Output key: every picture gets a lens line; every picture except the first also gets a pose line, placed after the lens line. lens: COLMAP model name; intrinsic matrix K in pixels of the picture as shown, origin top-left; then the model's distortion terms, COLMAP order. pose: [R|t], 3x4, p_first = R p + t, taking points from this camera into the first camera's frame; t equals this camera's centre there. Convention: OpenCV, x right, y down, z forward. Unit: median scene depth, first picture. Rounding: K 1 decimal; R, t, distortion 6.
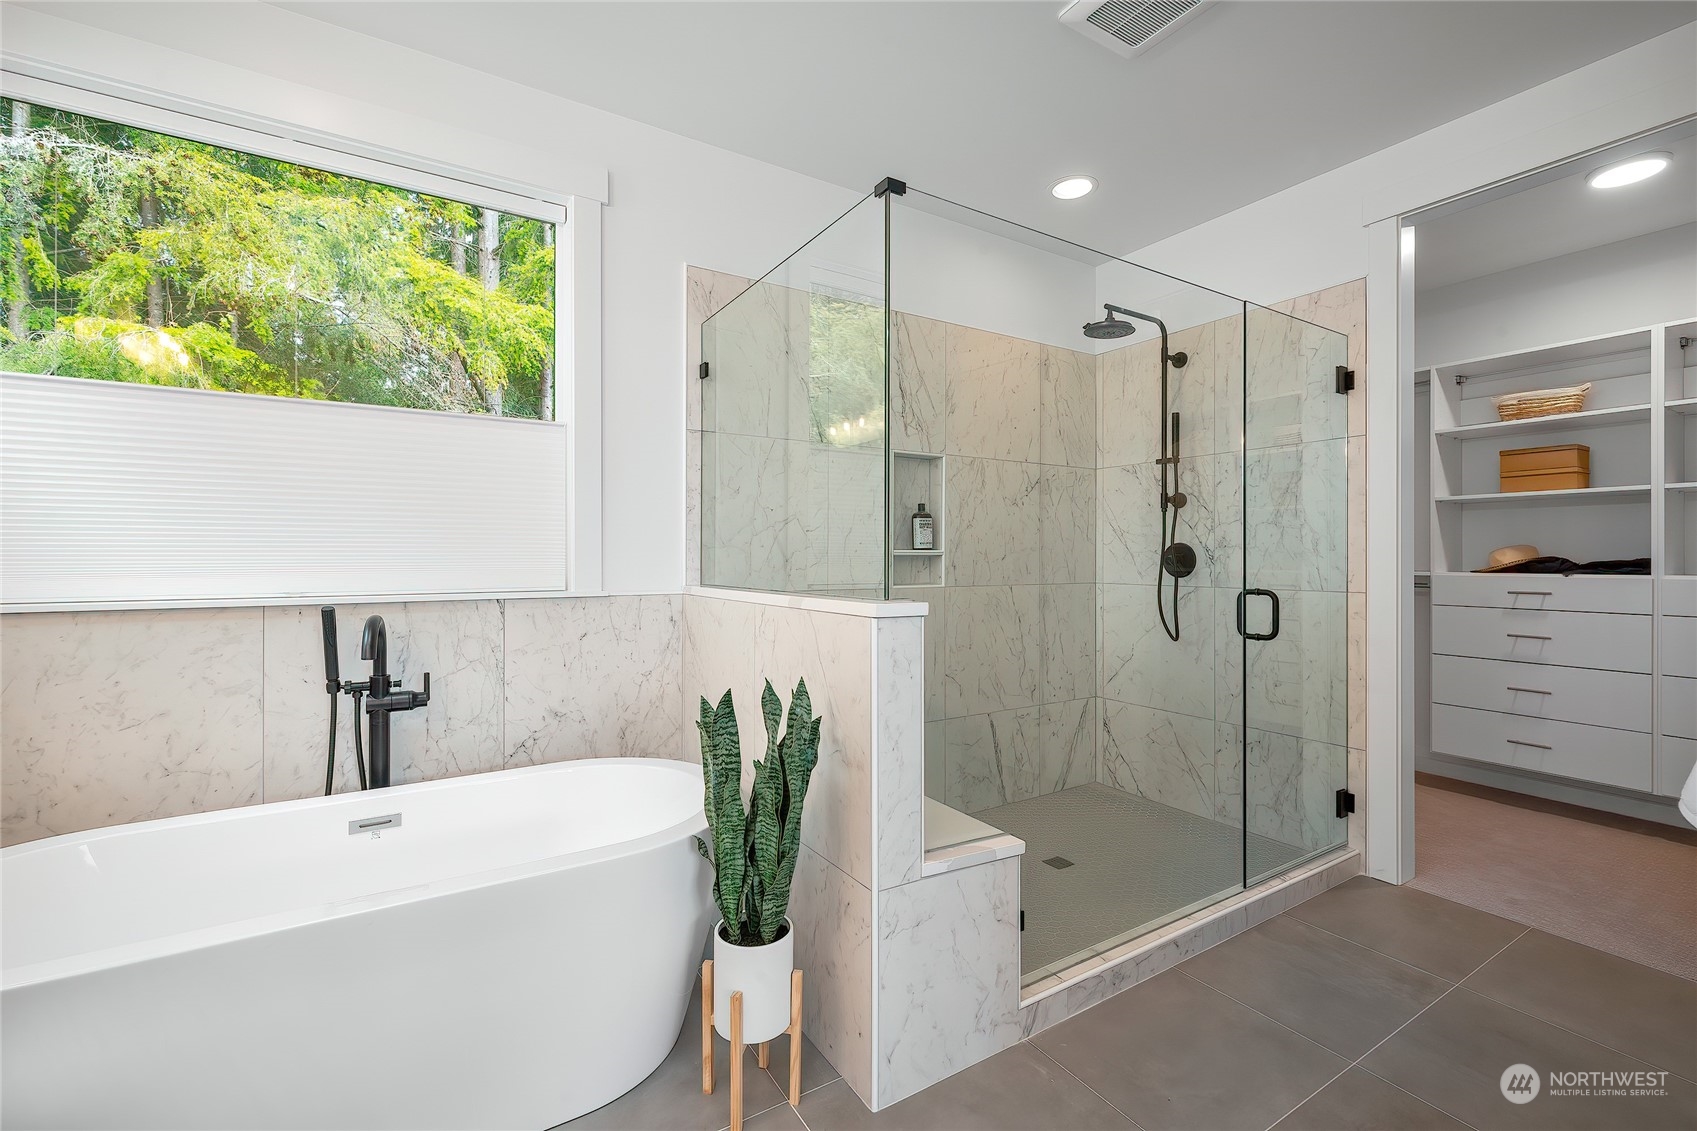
lens RADIAL K [[722.1, 0, 834.9], [0, 722.1, 559.5], [0, 0, 1]] dist [0.003381, -0.000280]
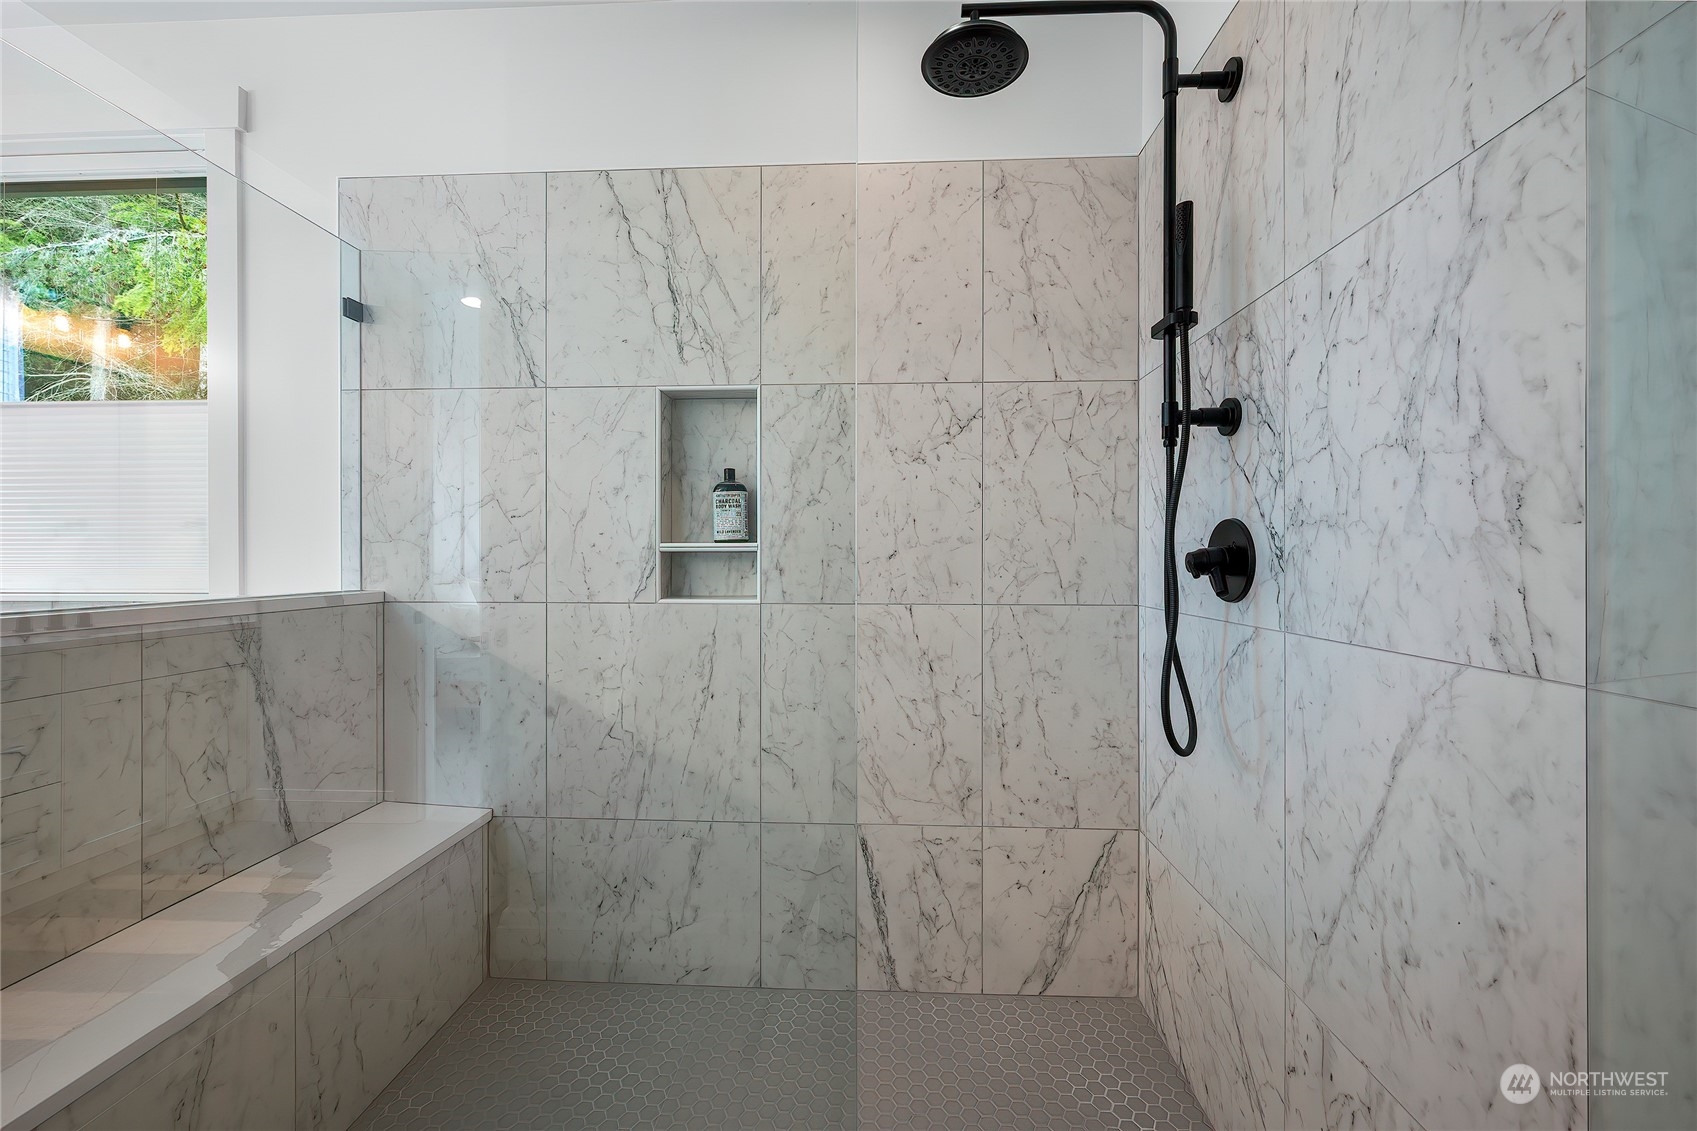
lens RADIAL K [[671.0, 0, 845.4], [0, 671.0, 558.2], [0, 0, 1]] dist [0.001383, 0.000069]
pose [[0.827249, 0.001231, -0.561835, 0.714991], [-0.001627, 0.999999, -0.000205, 0.000108], [0.561834, 0.001084, 0.827250, 0.777975]]
